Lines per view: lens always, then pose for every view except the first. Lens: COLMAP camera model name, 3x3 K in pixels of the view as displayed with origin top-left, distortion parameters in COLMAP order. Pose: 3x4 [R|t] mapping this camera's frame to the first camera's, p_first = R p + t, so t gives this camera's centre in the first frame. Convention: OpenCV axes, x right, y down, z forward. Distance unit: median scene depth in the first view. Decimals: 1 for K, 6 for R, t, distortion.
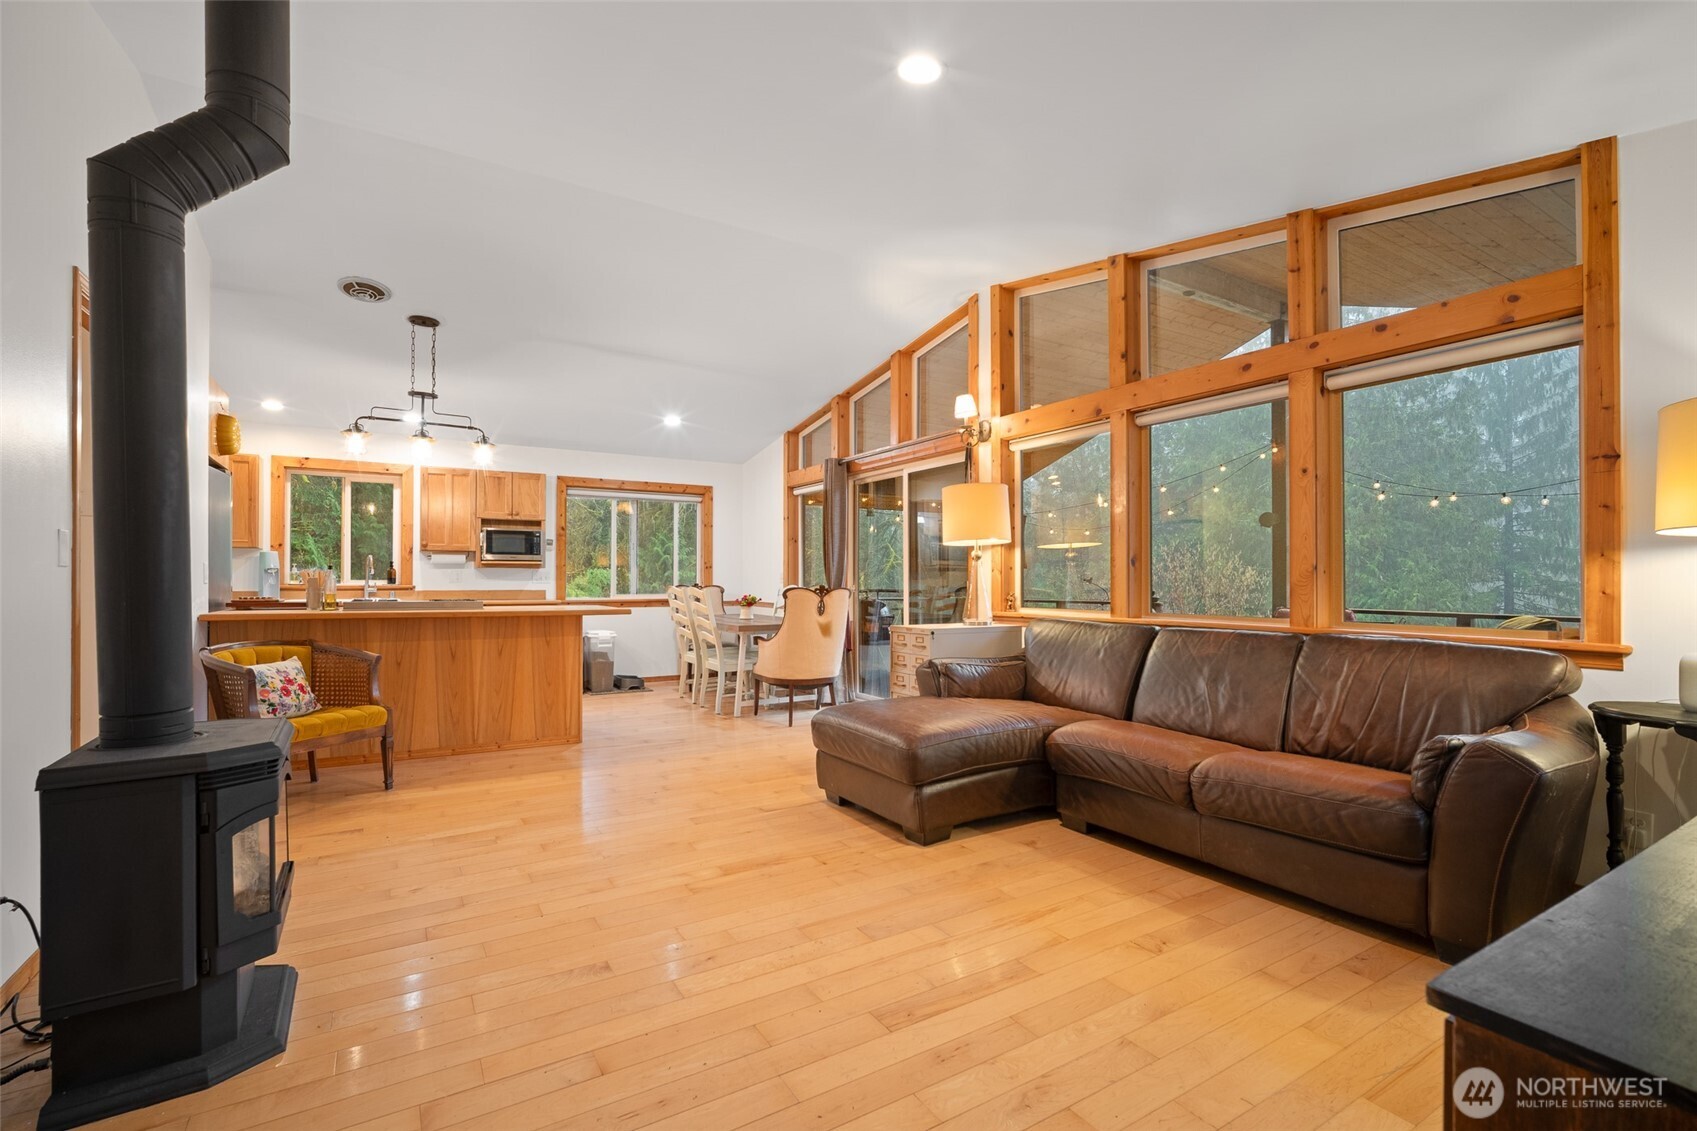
lens RADIAL K [[750.2, 0, 844.7], [0, 750.2, 571.8], [0, 0, 1]] dist [-0.014938, 0.006565]
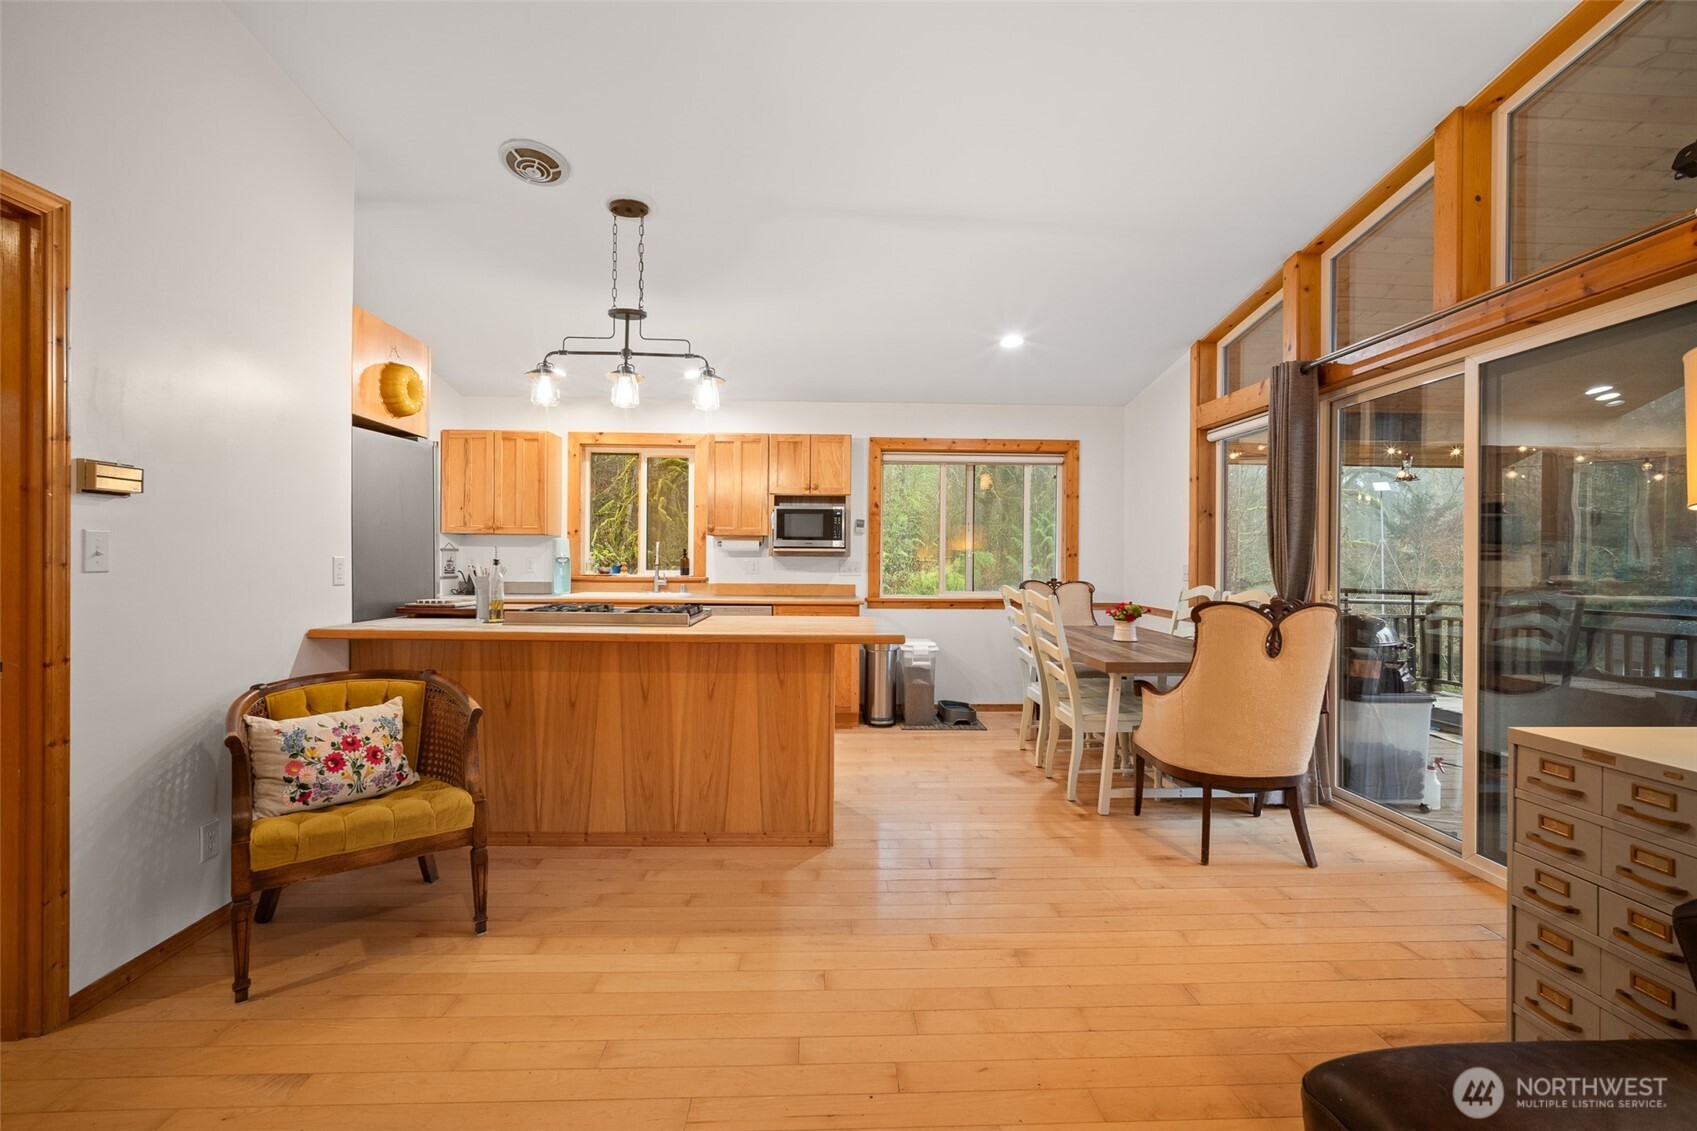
lens RADIAL K [[739.5, 0, 849.5], [0, 739.5, 557.0], [0, 0, 1]] dist [-0.015581, 0.005792]
pose [[0.874614, 0.005094, -0.484794, -0.039980], [-0.002110, 0.999975, 0.006699, -0.012121], [0.484816, -0.004836, 0.874603, 0.411759]]
